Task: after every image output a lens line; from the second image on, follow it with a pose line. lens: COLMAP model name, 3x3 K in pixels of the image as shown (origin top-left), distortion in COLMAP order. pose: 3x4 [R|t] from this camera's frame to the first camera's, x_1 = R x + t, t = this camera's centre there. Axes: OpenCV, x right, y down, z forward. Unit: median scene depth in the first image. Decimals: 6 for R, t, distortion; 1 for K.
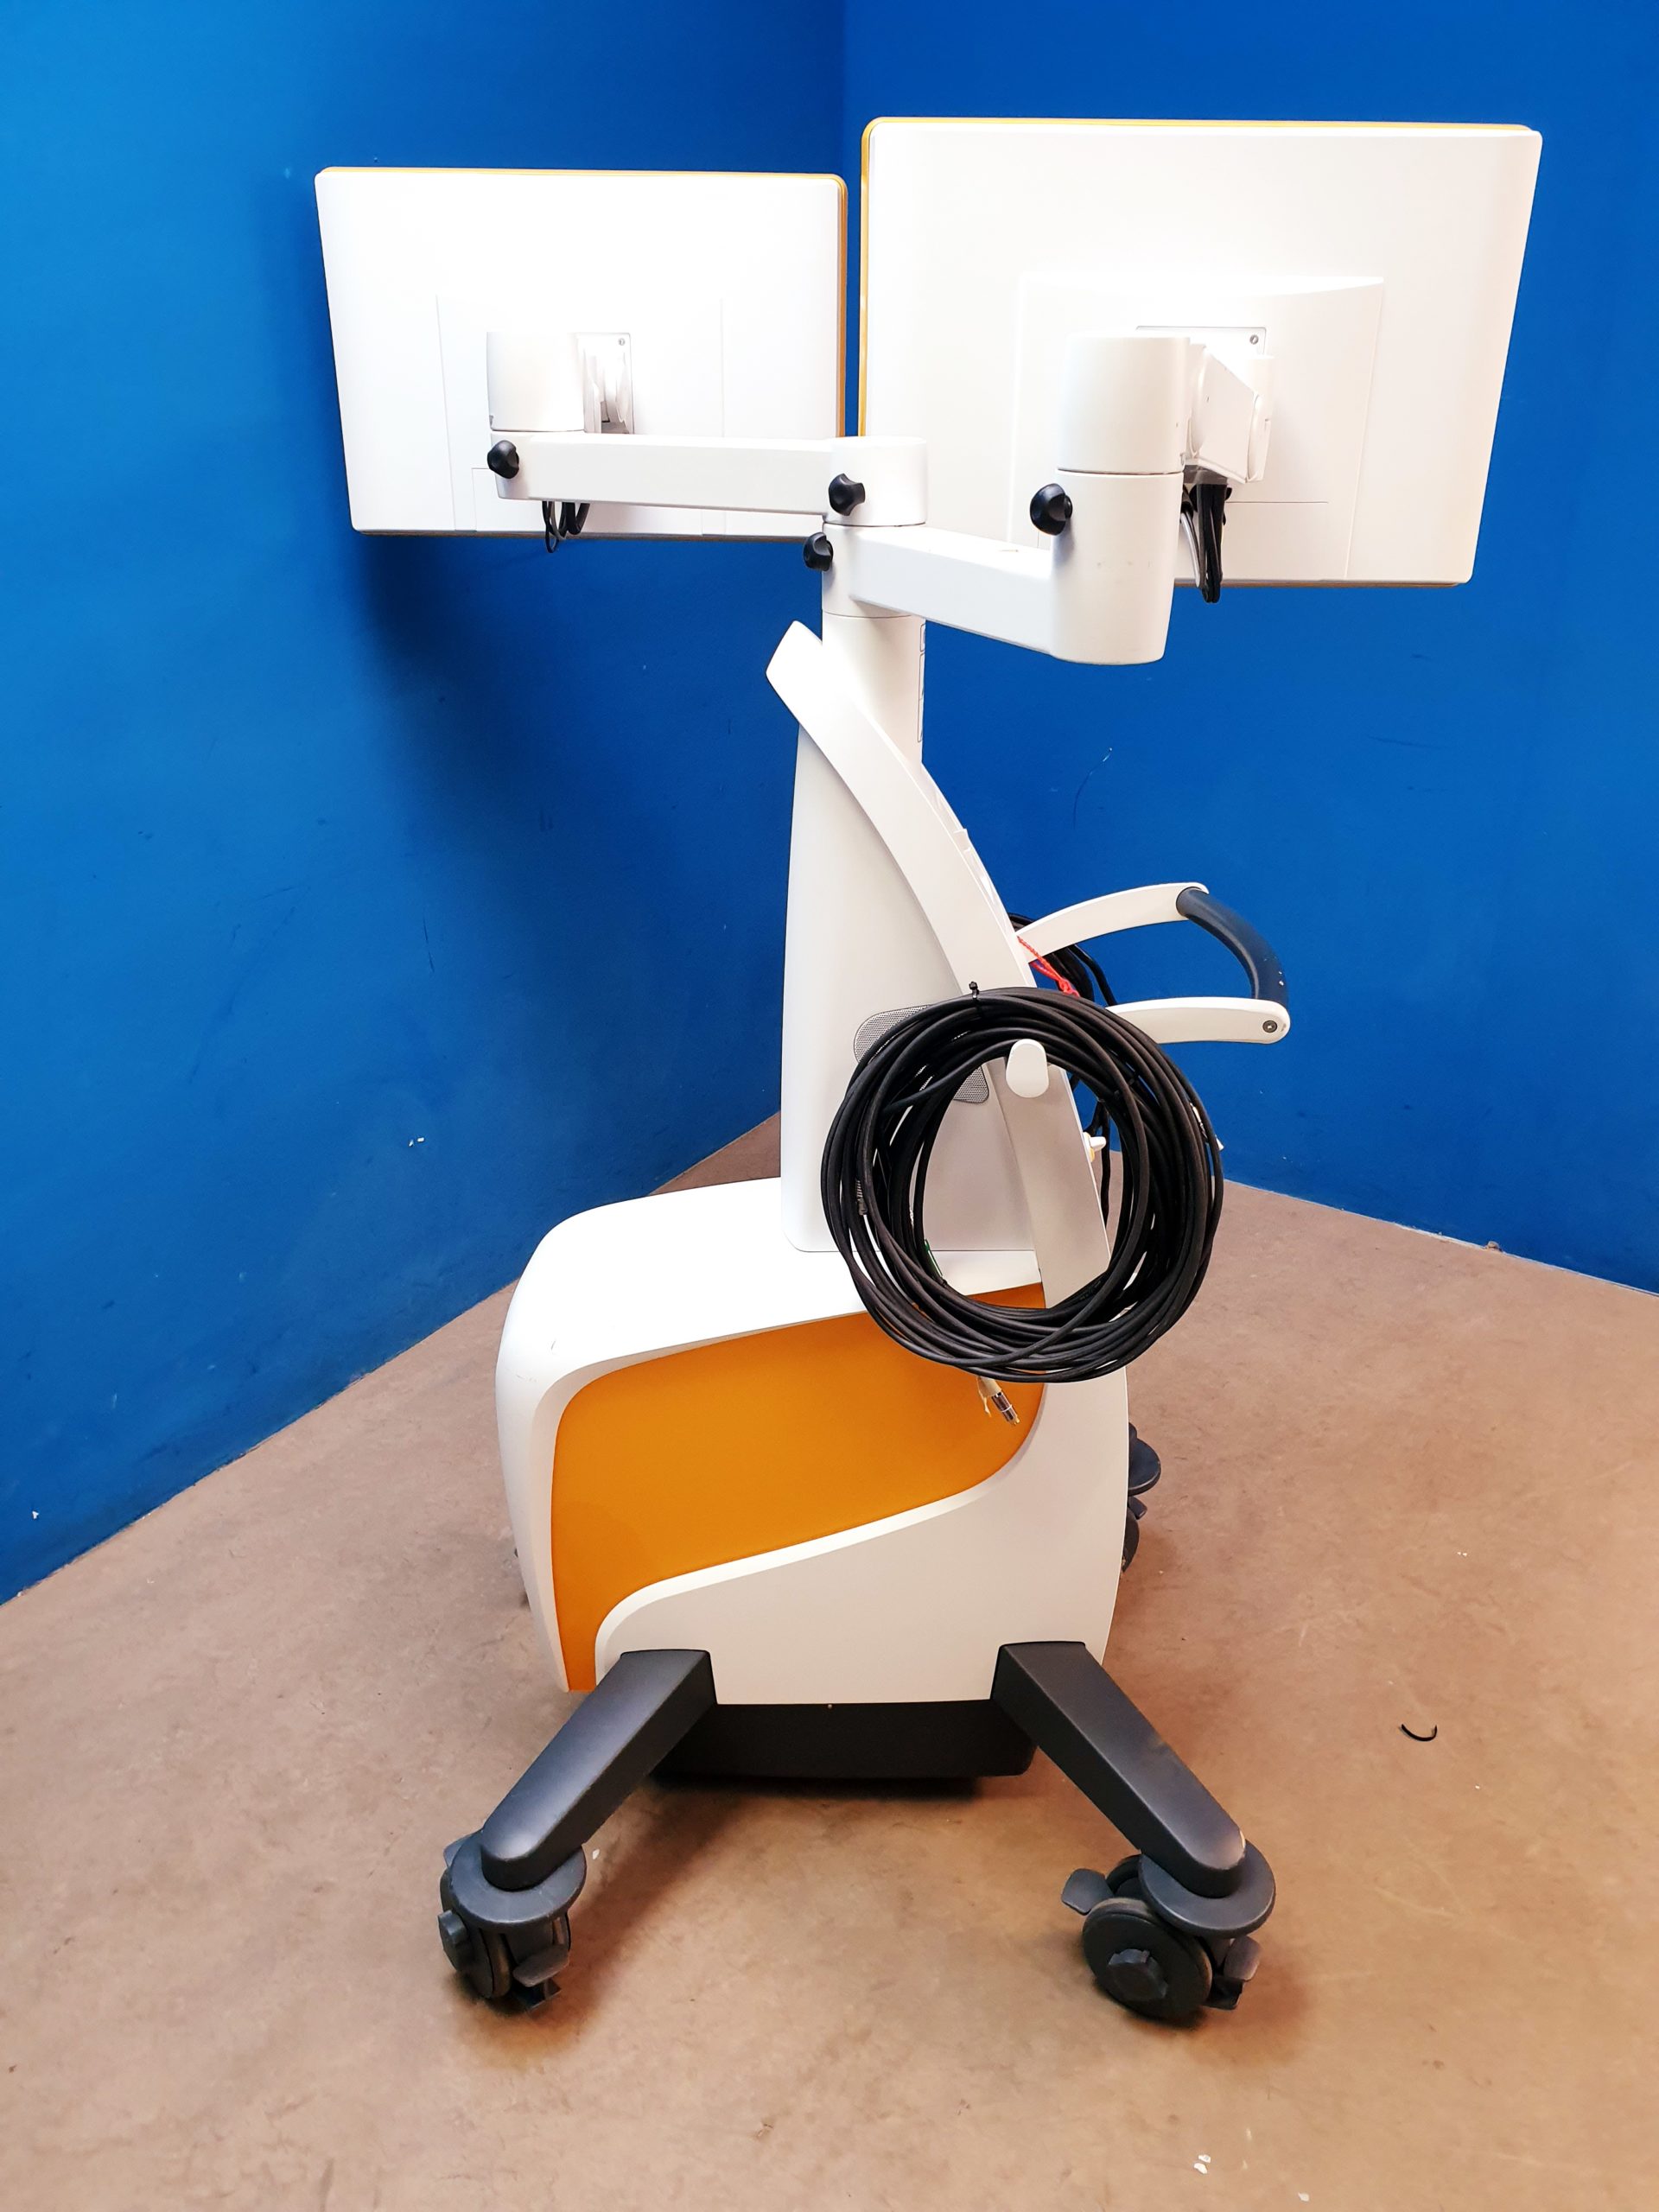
lens RADIAL K [[1715.8, 0, 828.6], [0, 1715.8, 1098.2], [0, 0, 1]] dist [0.000198, 0.014465]
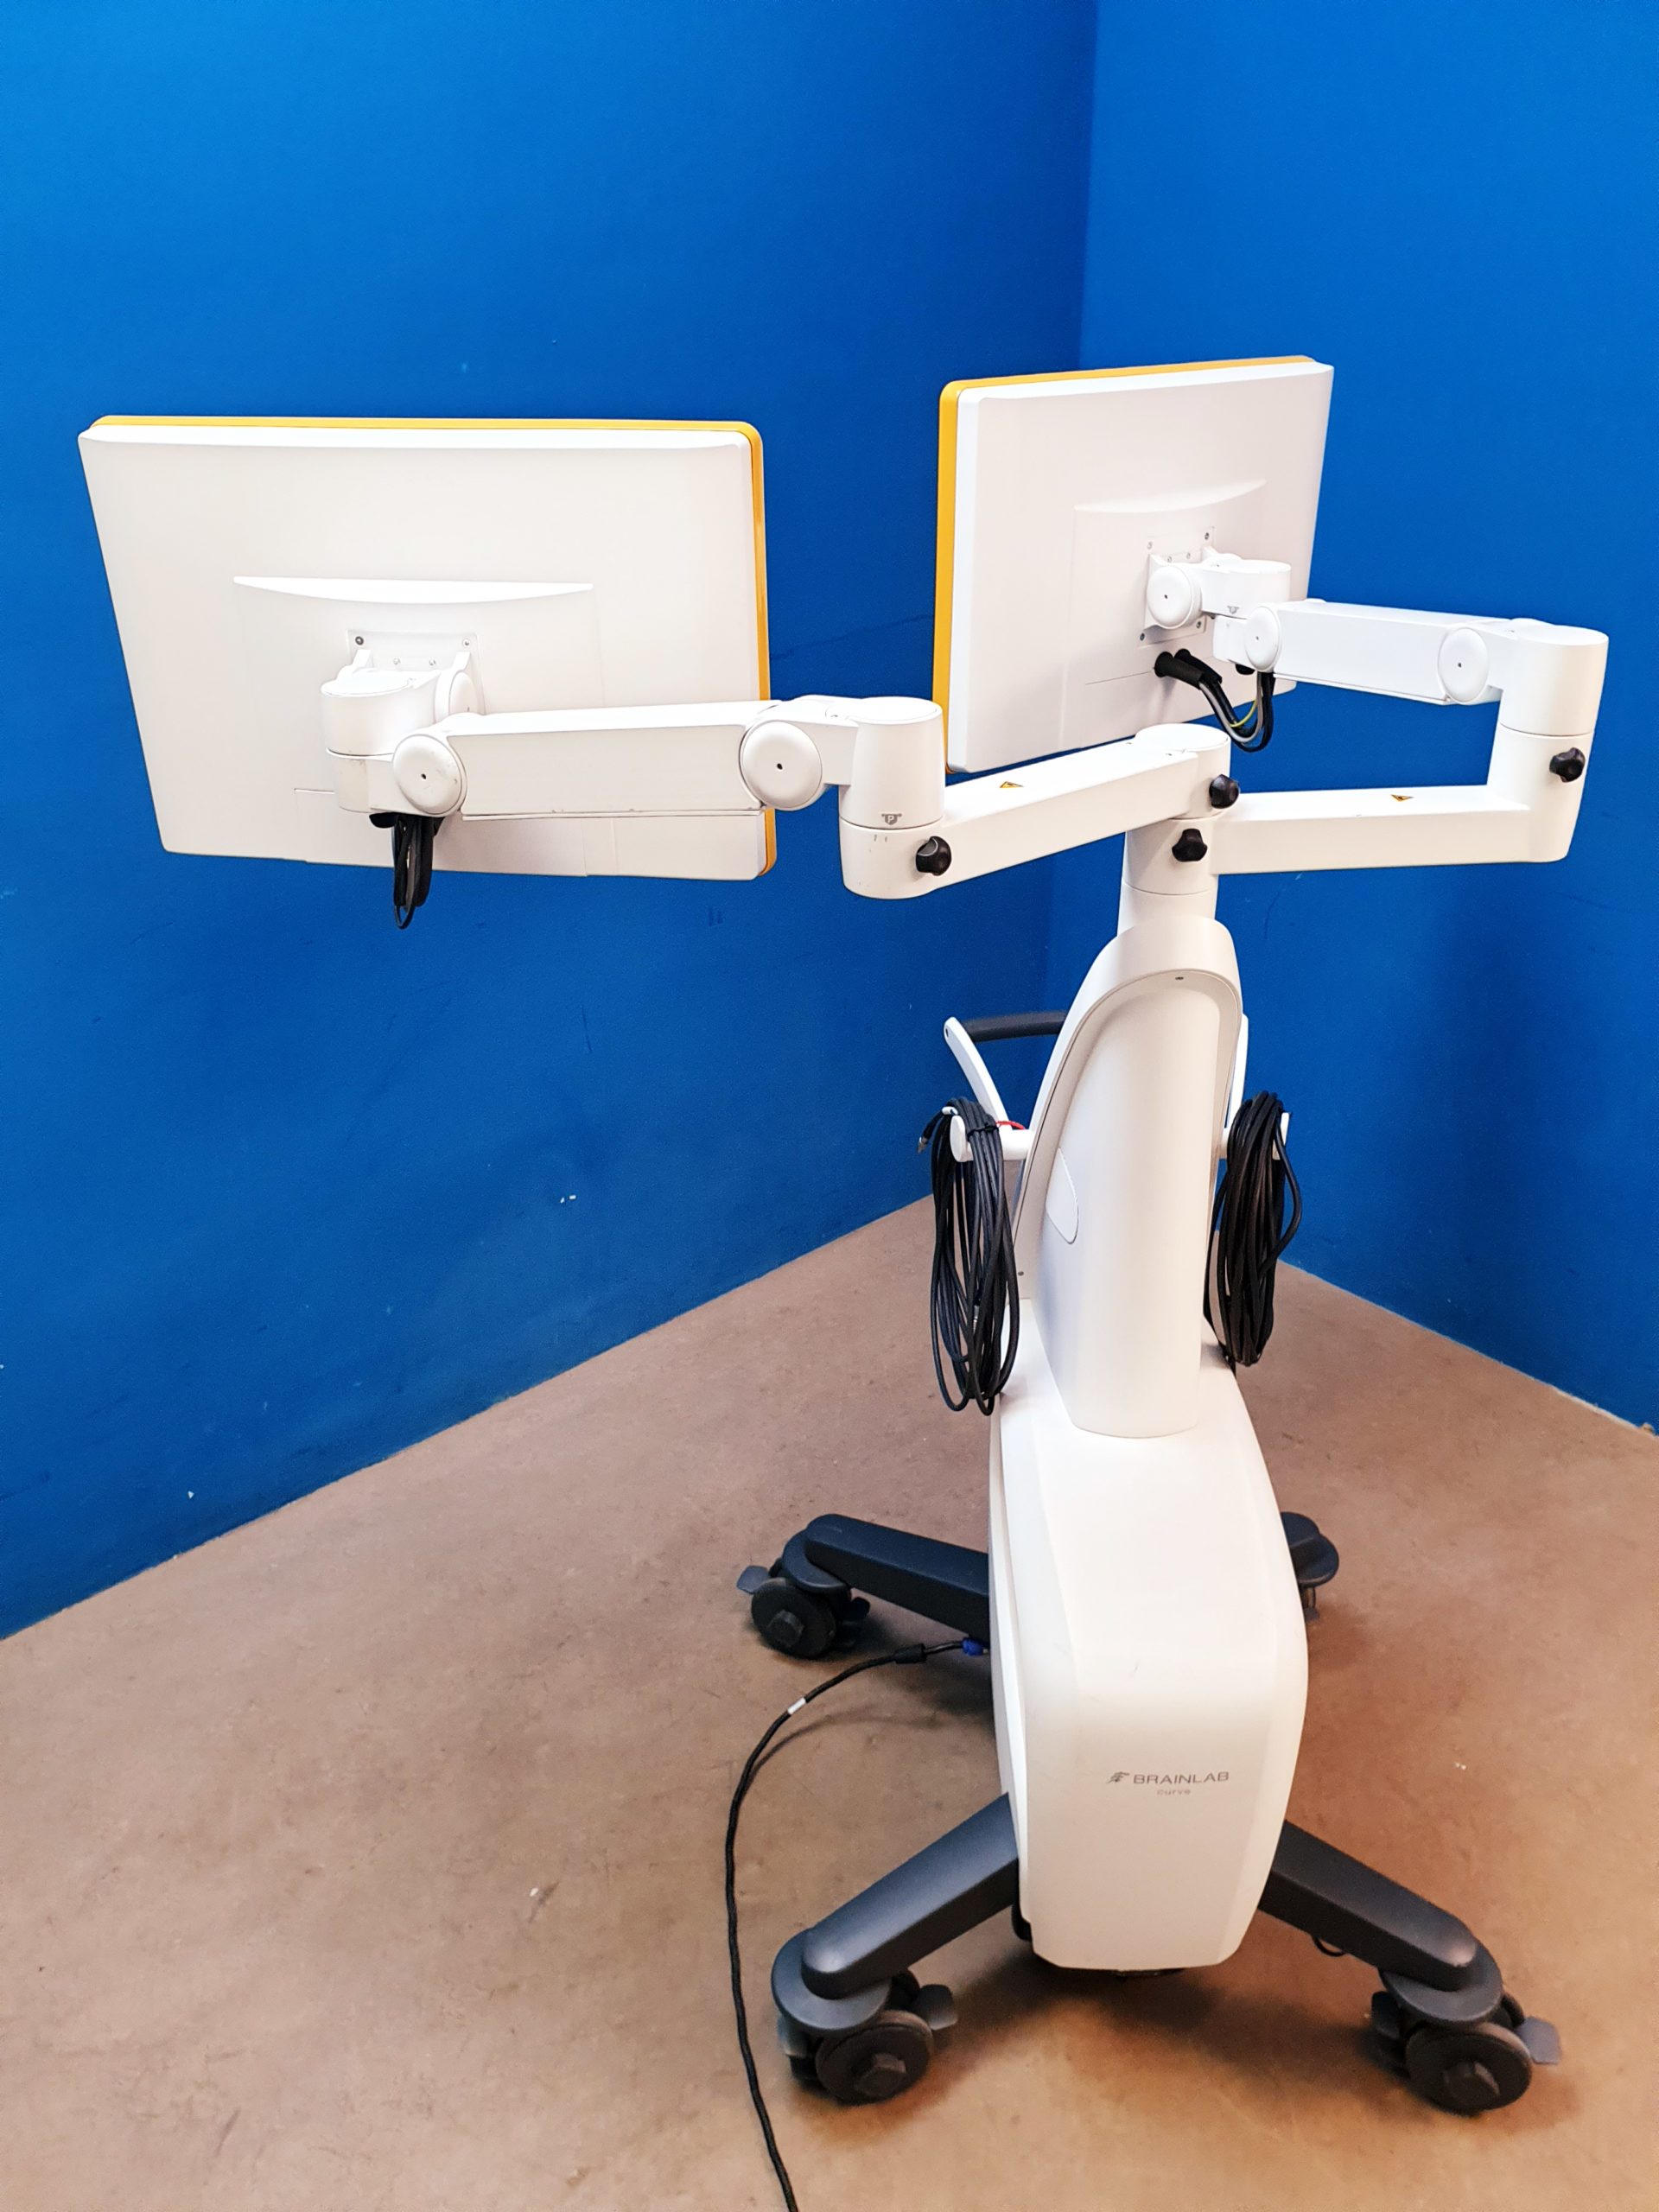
lens RADIAL K [[1718.9, 0, 848.5], [0, 1718.9, 1104.8], [0, 0, 1]] dist [-0.003272, 0.016410]
pose [[0.963402, 0.110706, -0.244133, 0.241245], [-0.099875, 0.993403, 0.056348, -0.140737], [0.248761, -0.029903, 0.968103, -0.036501]]
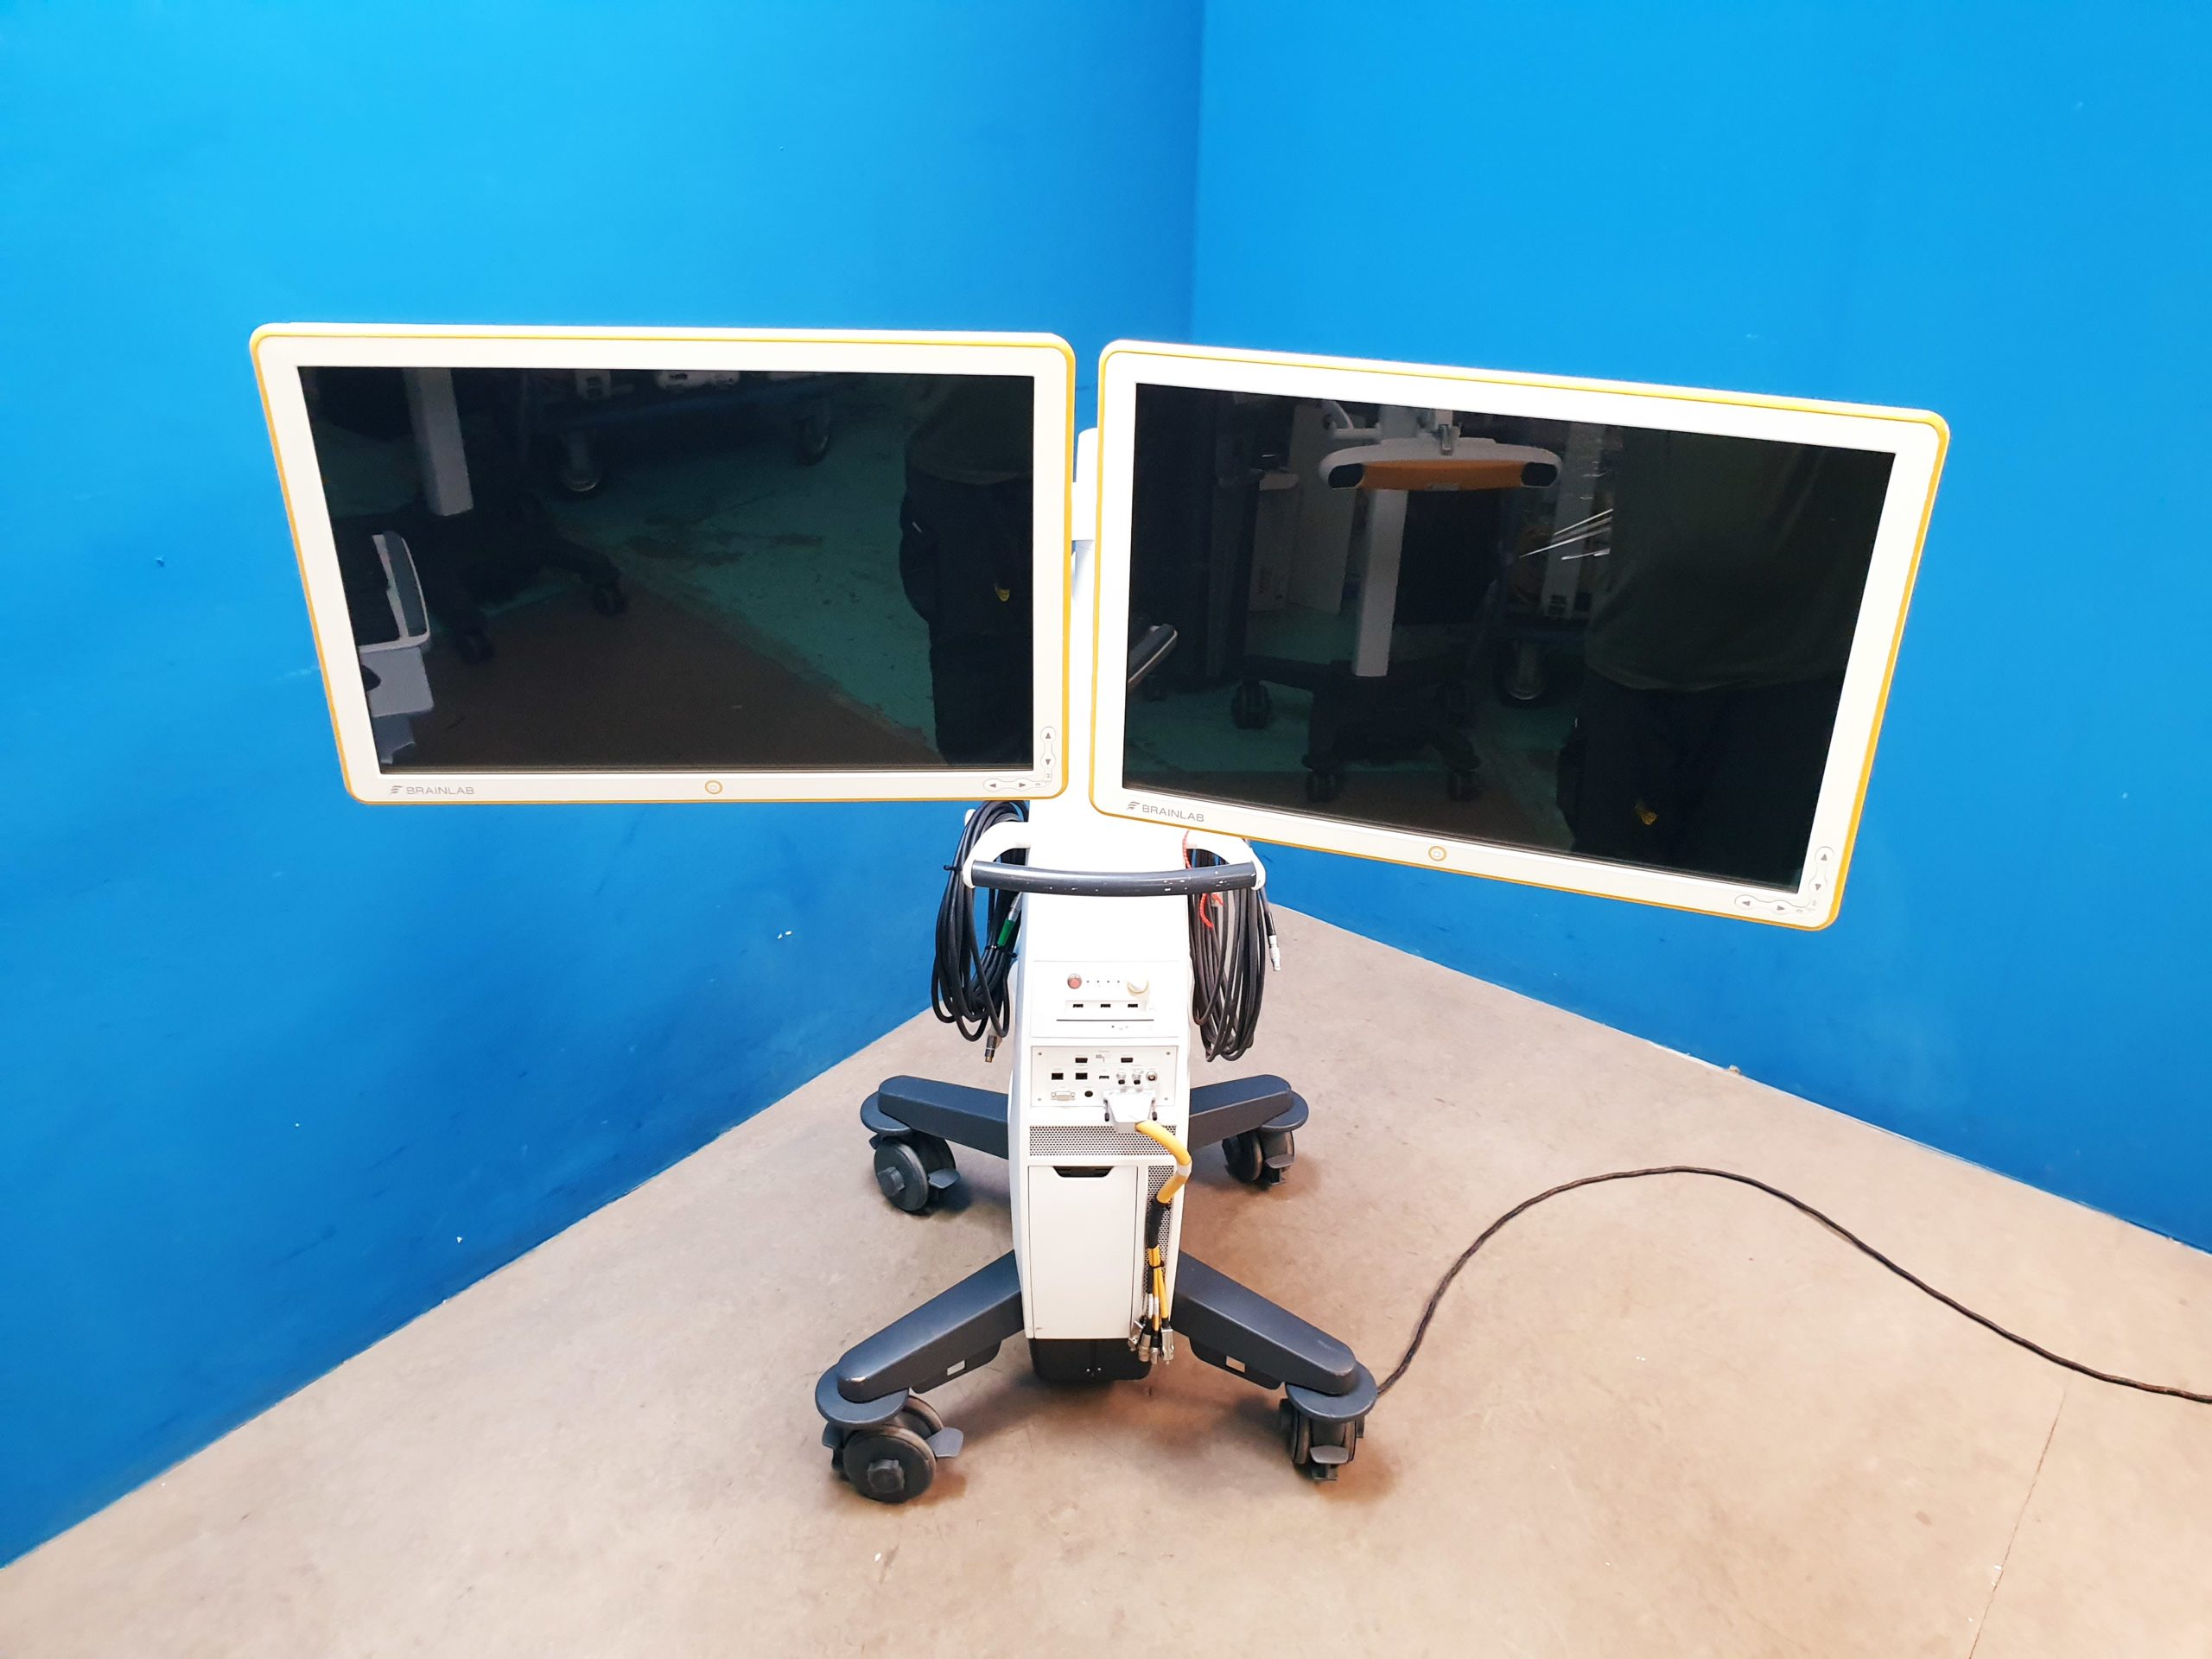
lens RADIAL K [[1708.1, 0, 1117.9], [0, 1708.1, 825.9], [0, 0, 1]] dist [-0.004531, 0.032016]
pose [[0.995971, 0.055001, -0.070830, 0.081930], [-0.052838, 0.998088, 0.032060, -0.120232], [0.072458, -0.028188, 0.996973, -0.183187]]
